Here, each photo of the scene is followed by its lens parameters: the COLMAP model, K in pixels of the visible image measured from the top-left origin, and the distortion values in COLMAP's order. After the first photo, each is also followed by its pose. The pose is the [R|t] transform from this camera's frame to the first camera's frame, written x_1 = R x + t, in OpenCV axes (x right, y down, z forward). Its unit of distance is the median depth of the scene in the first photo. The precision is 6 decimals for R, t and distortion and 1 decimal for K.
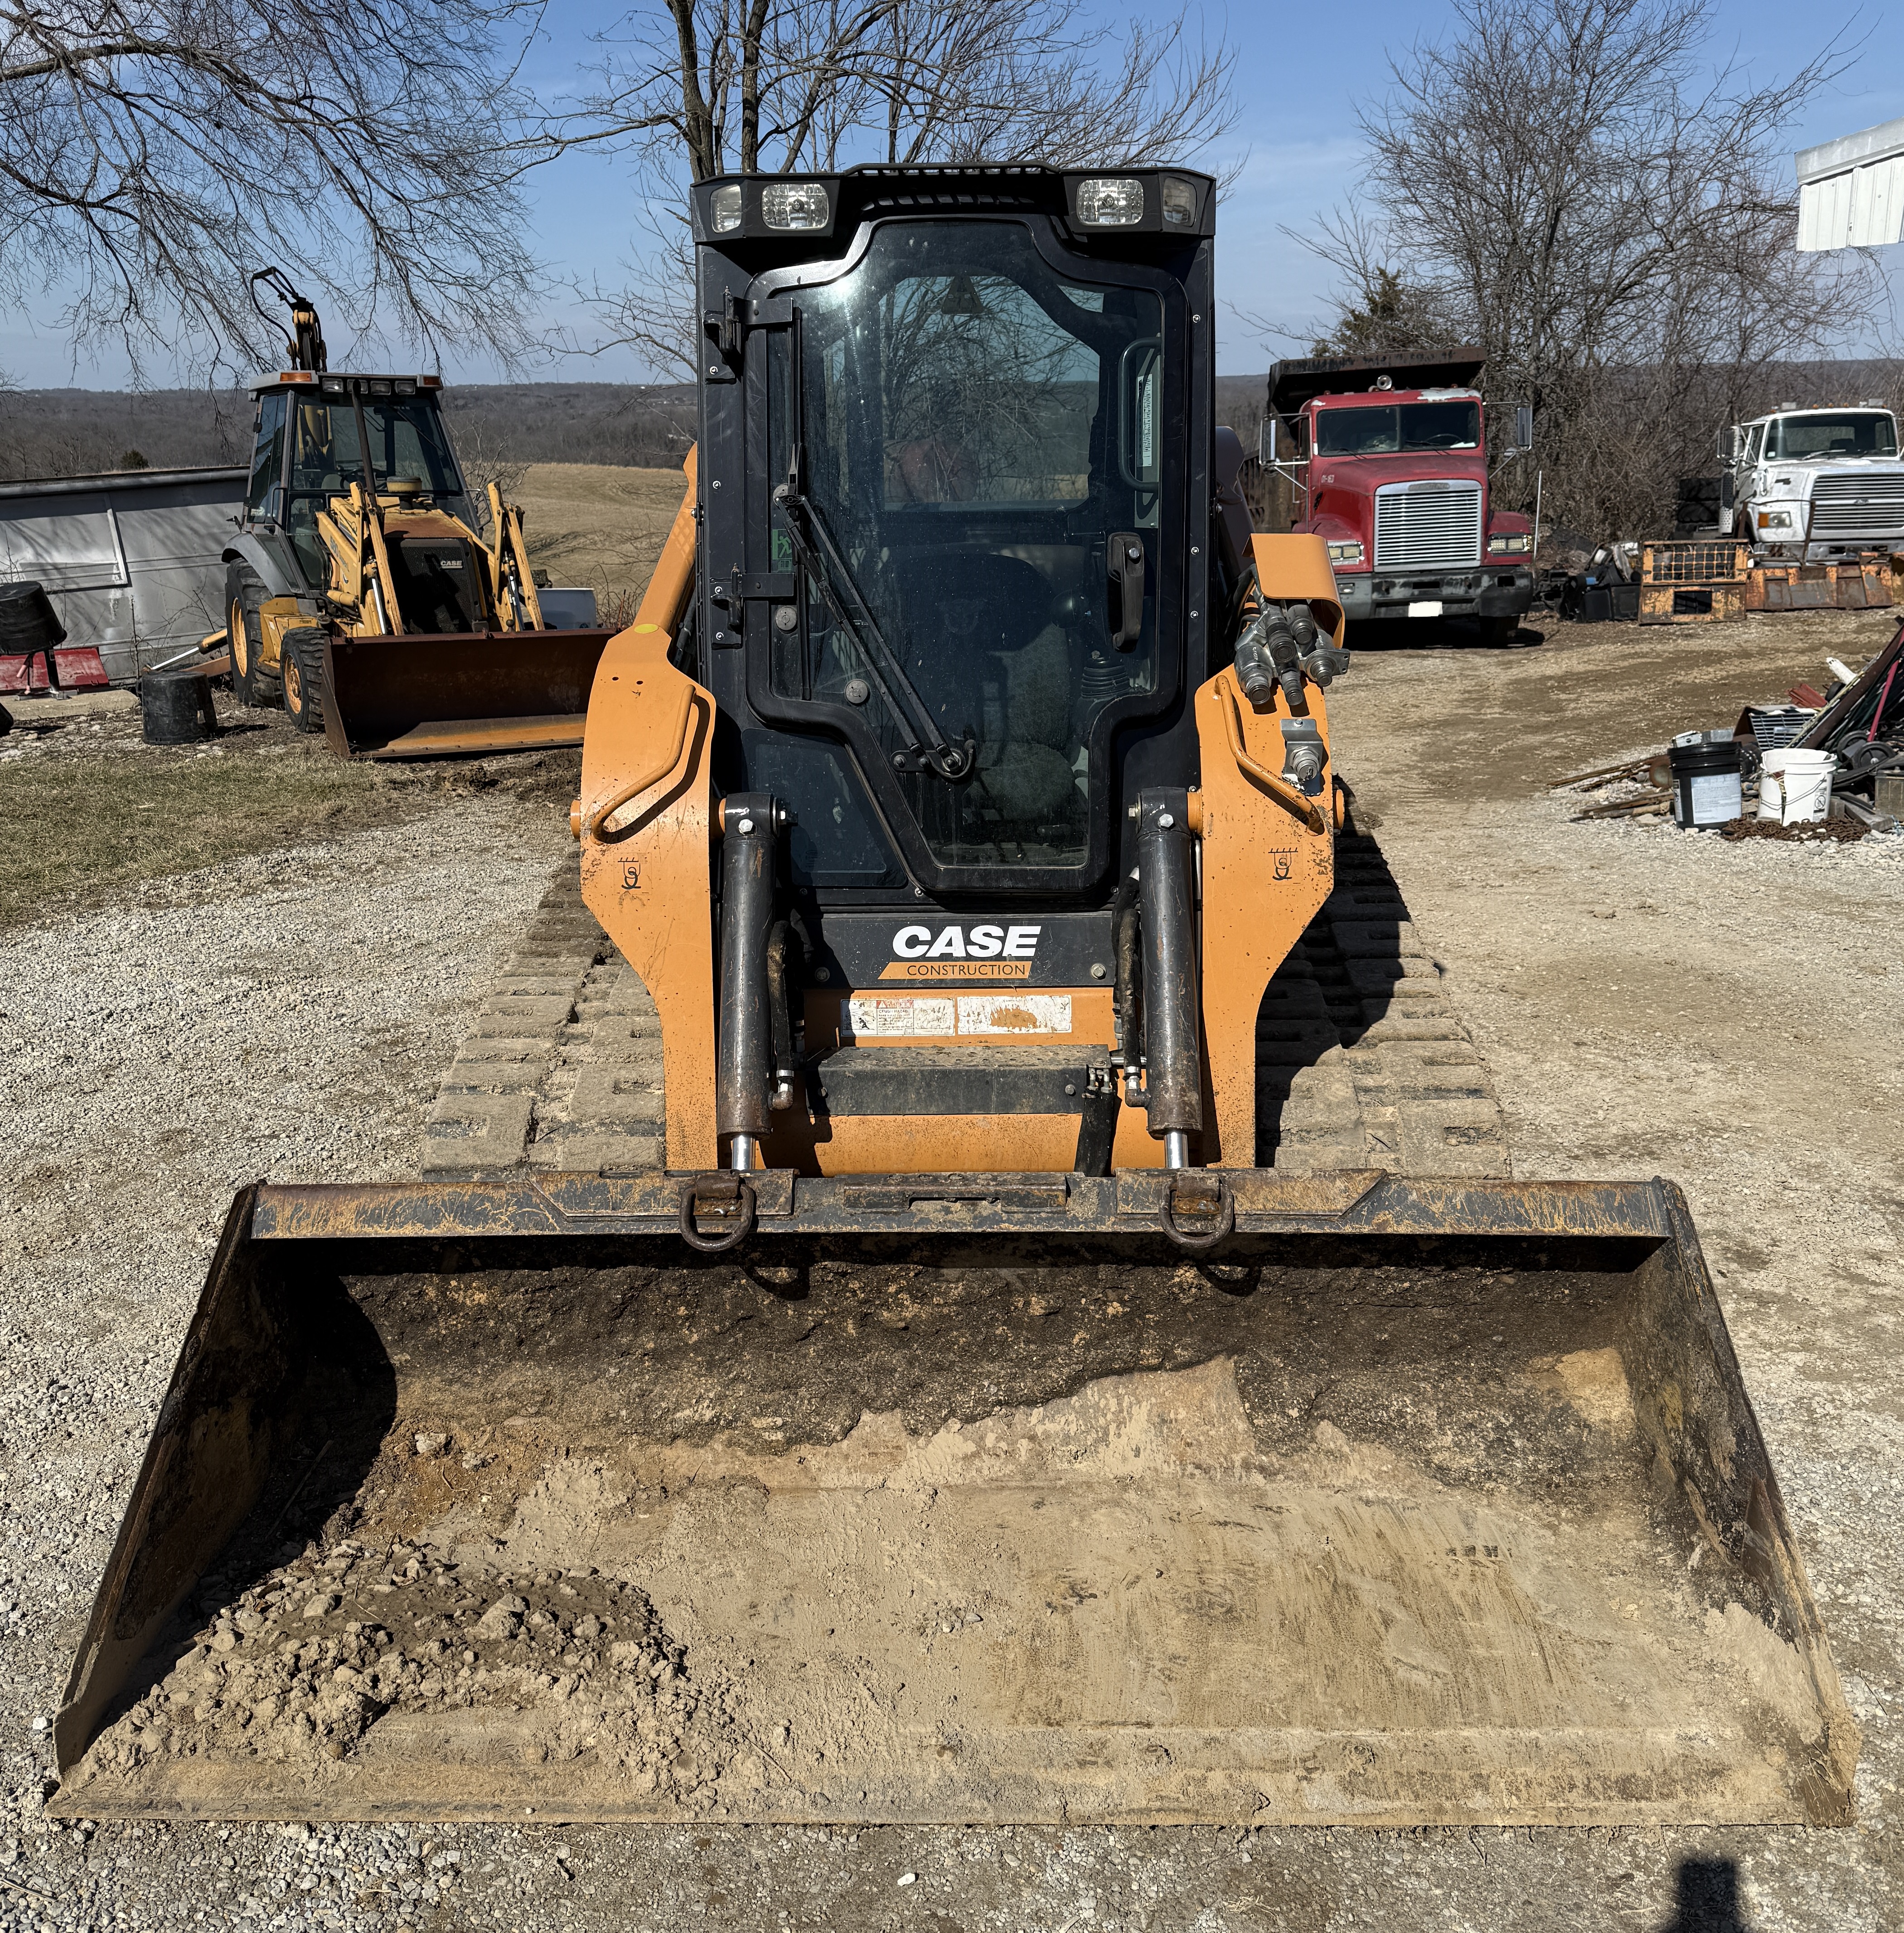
lens RADIAL K [[1844.7, 0, 952.3], [0, 1844.7, 964.0], [0, 0, 1]] dist [0.007615, 0.000000]
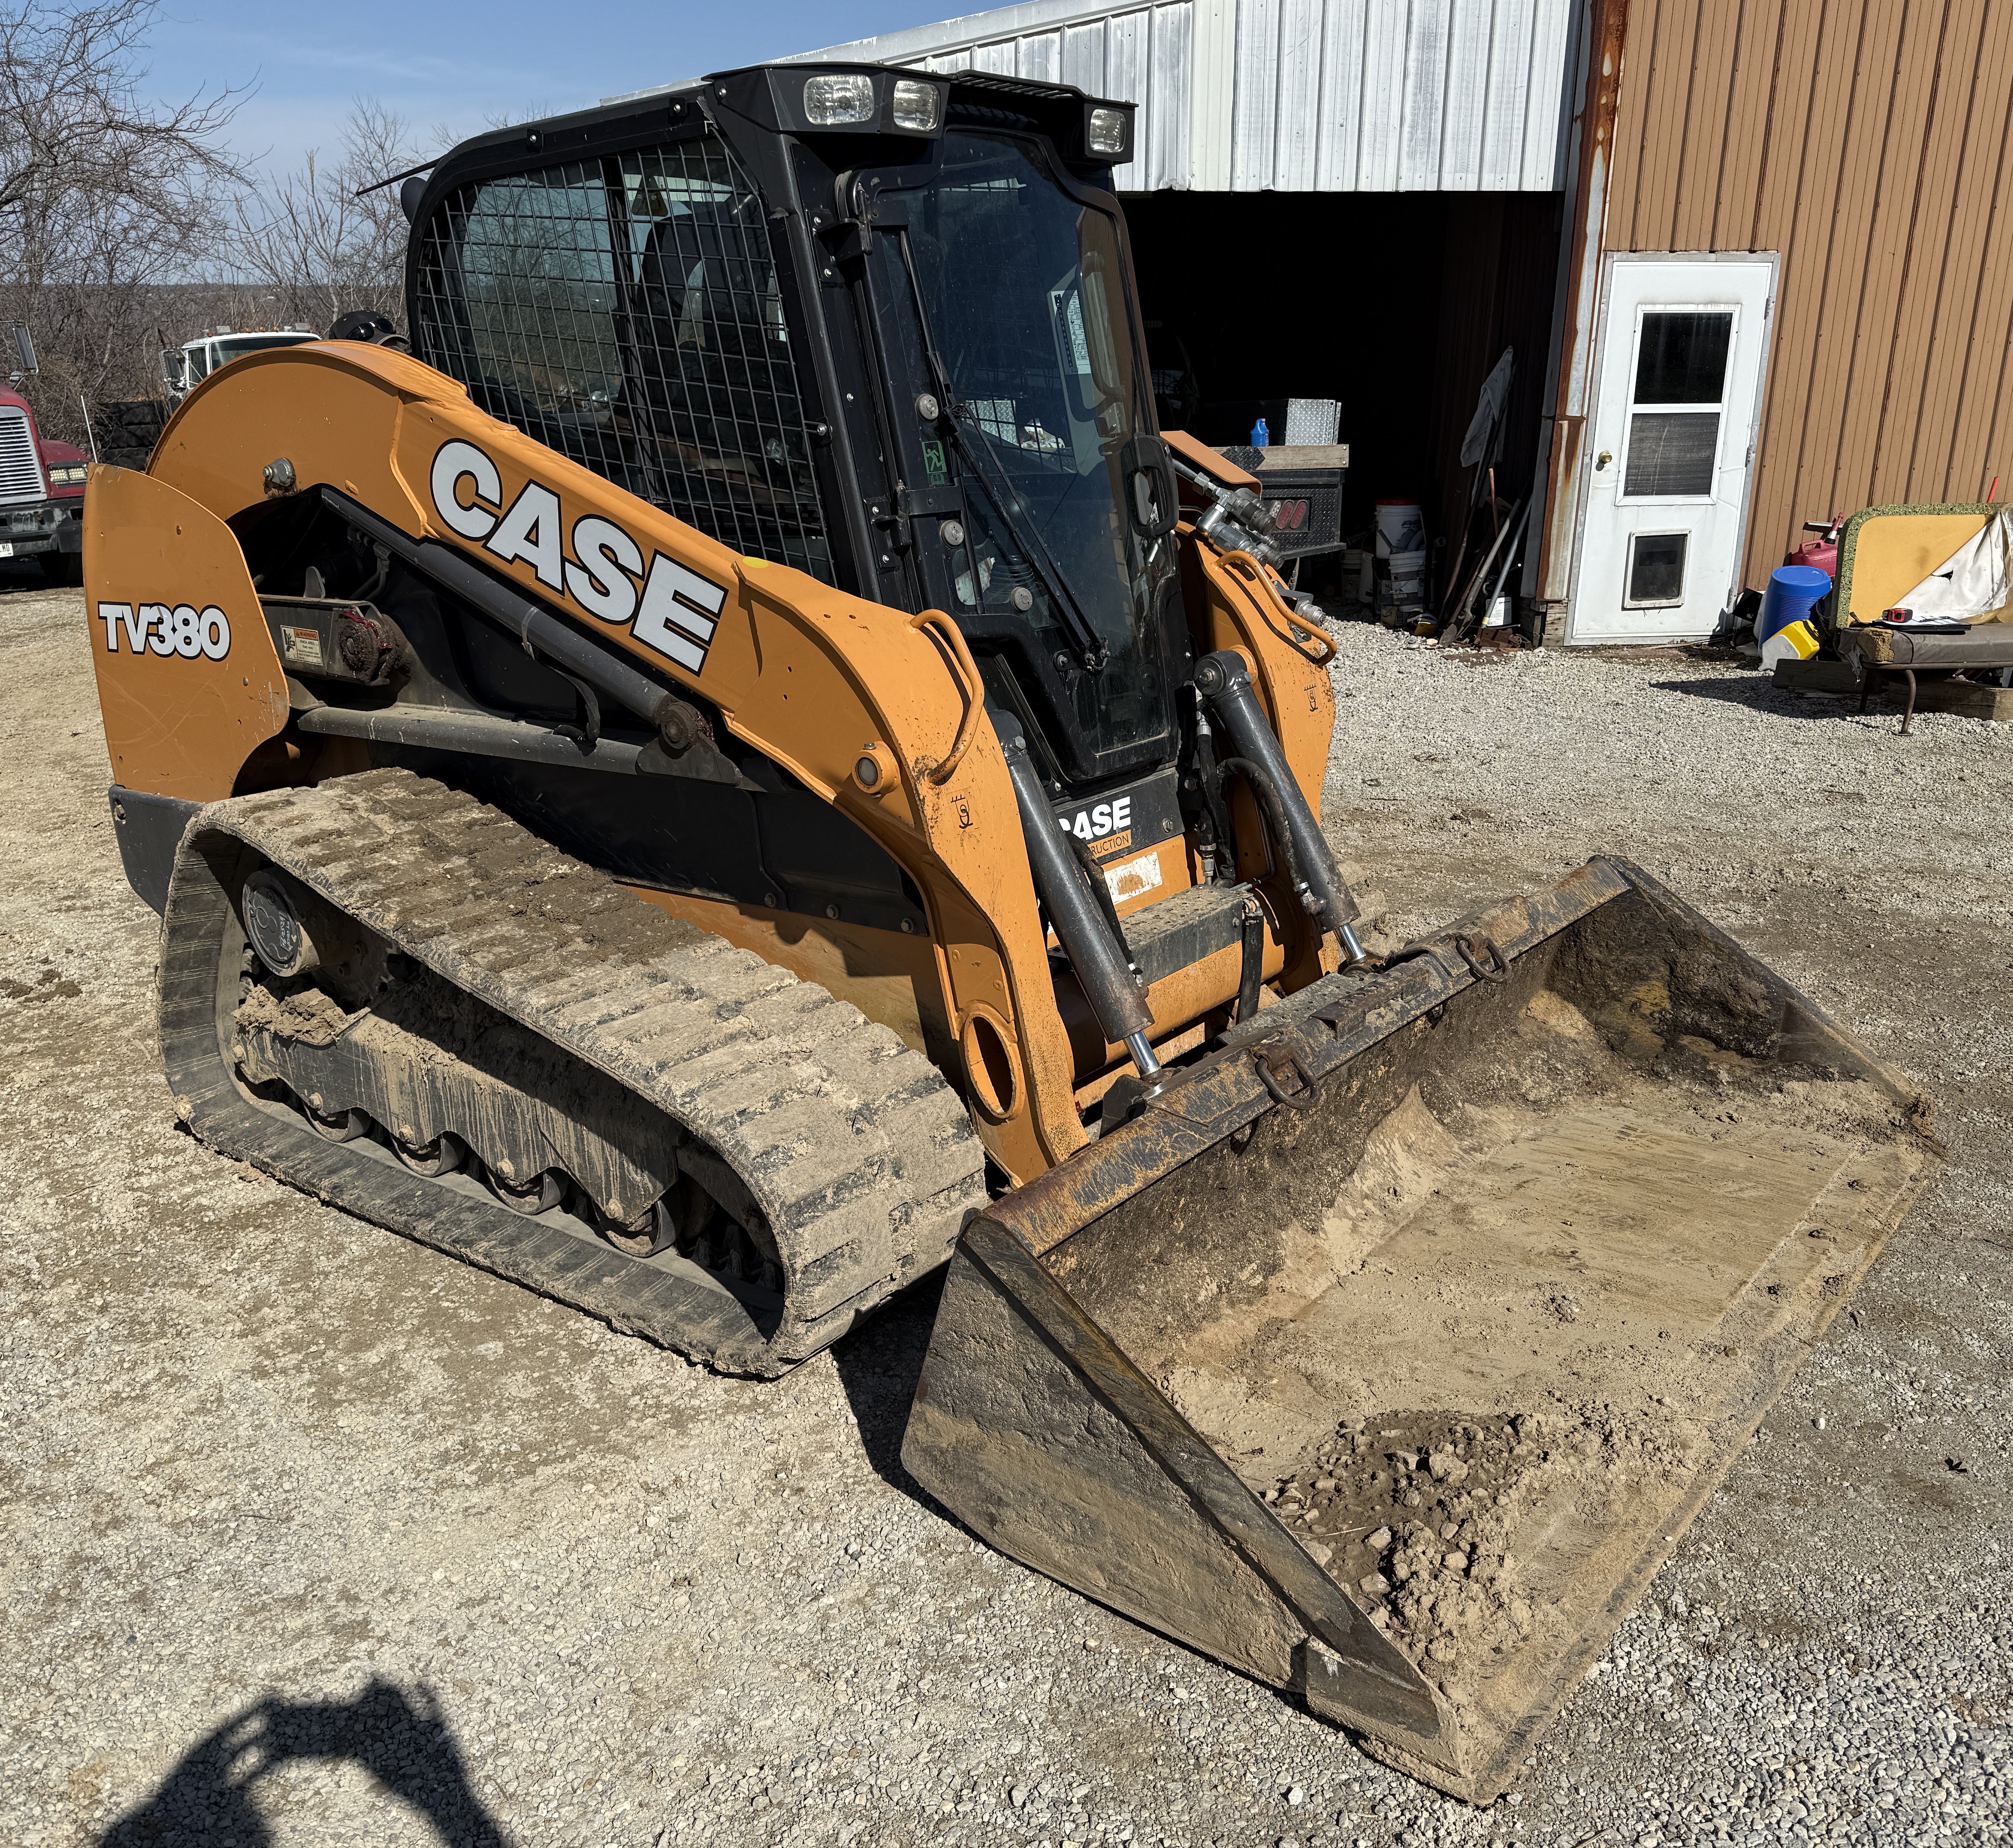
lens RADIAL K [[1781.2, 0, 1003.6], [0, 1781.2, 936.9], [0, 0, 1]] dist [0.008853, 0.003082]
pose [[0.604127, -0.247964, 0.757327, -0.825533], [0.222265, 0.965073, 0.138681, -0.103872], [-0.765264, 0.084546, 0.638141, 0.382488]]
